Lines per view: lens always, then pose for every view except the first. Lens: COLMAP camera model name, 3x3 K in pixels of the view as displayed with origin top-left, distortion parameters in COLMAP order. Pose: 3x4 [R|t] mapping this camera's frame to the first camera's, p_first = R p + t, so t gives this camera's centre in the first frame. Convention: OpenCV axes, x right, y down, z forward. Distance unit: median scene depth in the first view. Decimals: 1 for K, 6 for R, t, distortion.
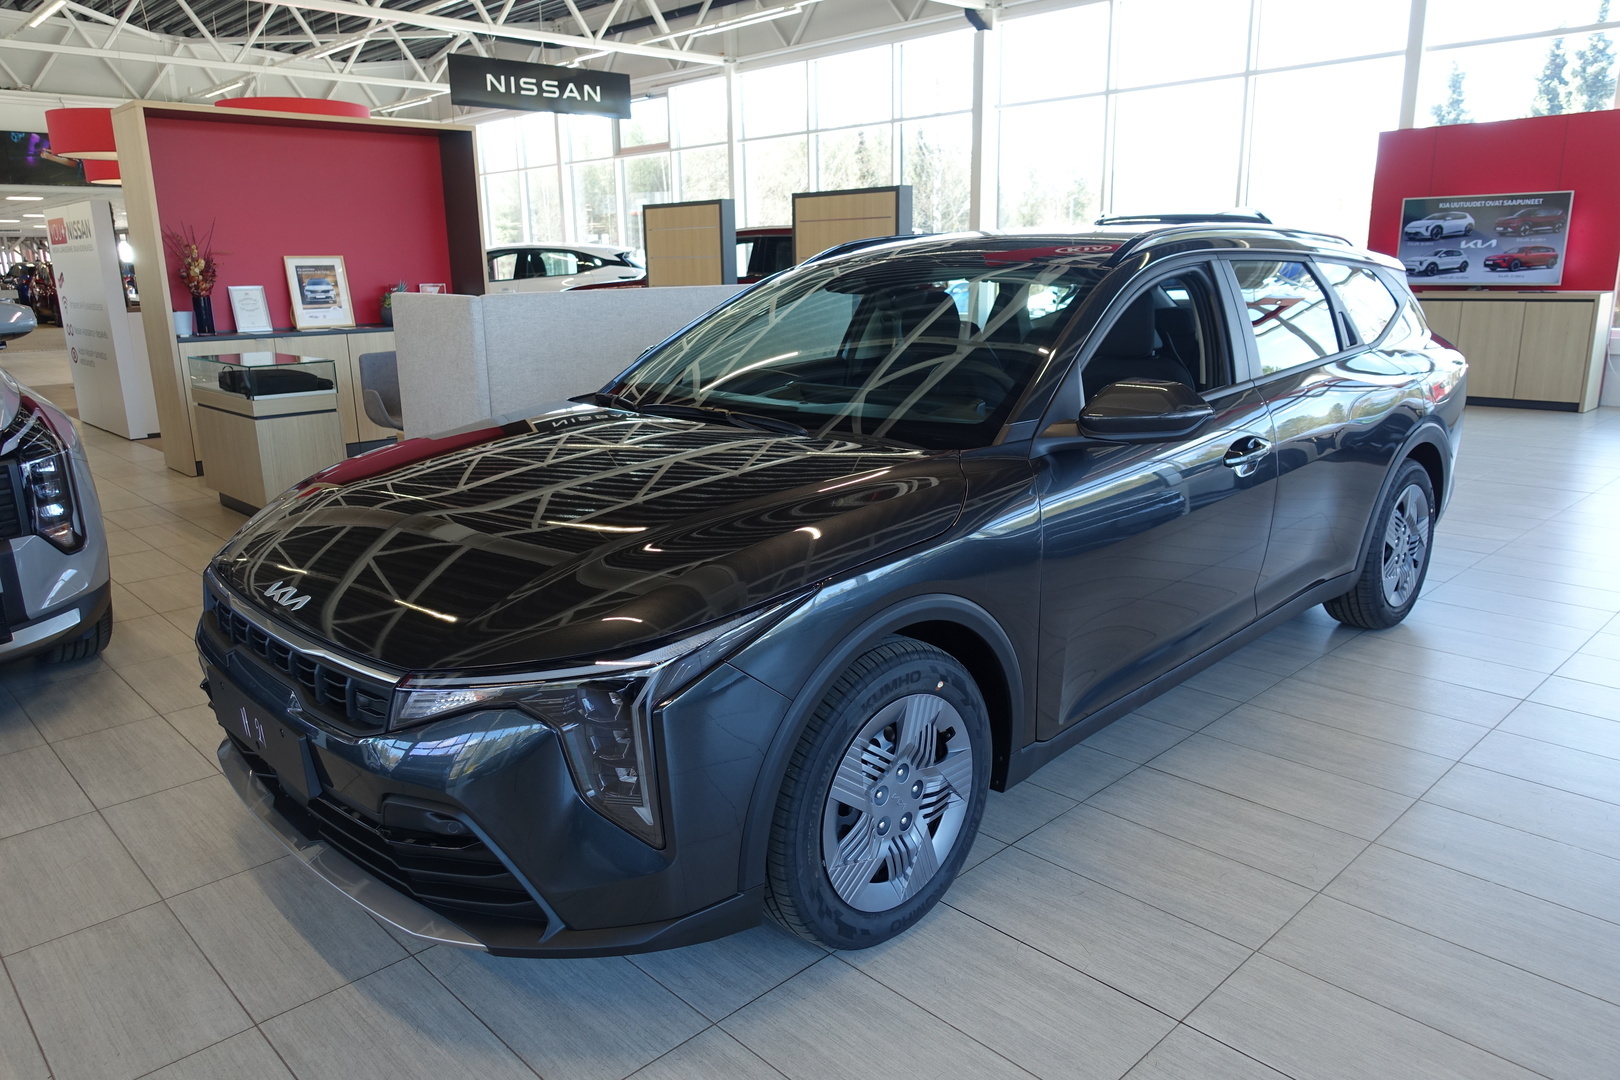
lens RADIAL K [[1108.4, 0, 813.2], [0, 1108.4, 577.9], [0, 0, 1]] dist [-0.002178, -0.000448]
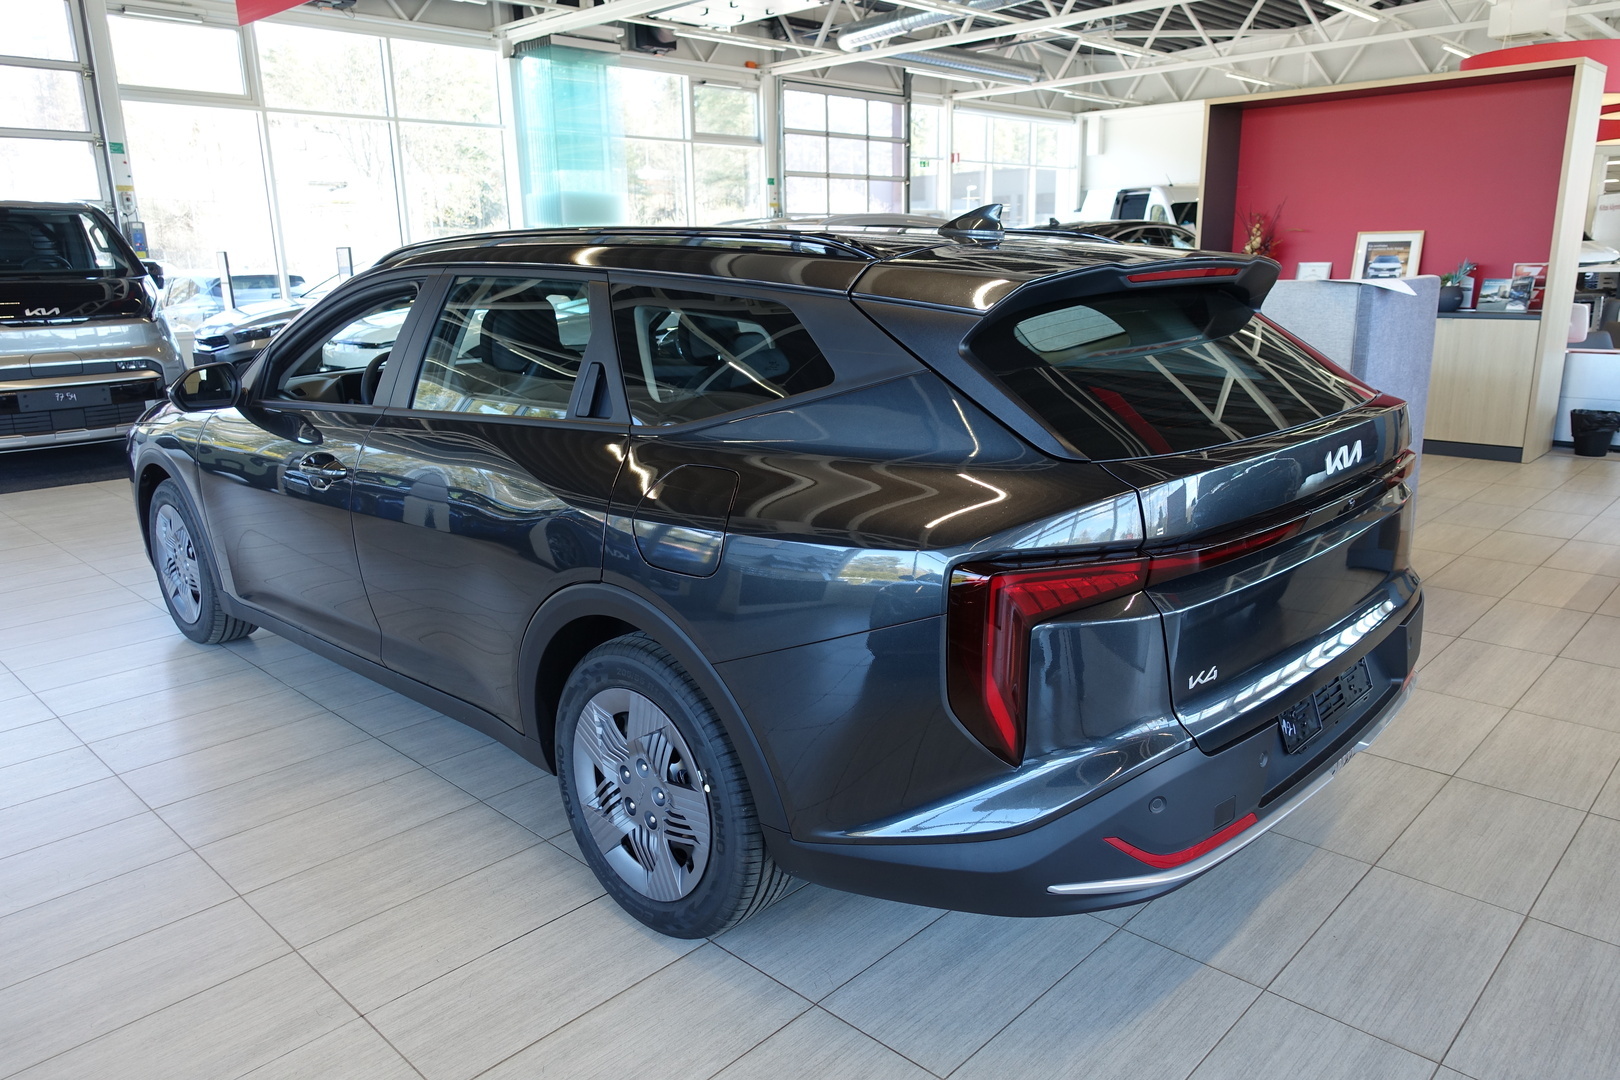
lens RADIAL K [[1117.1, 0, 810.8], [0, 1117.1, 541.9], [0, 0, 1]] dist [-0.003858, 0.001892]
pose [[0.035888, 0.263427, -0.964011, 1.161103], [-0.256723, 0.934691, 0.245858, -0.340612], [0.965818, 0.238661, 0.101172, 1.109019]]
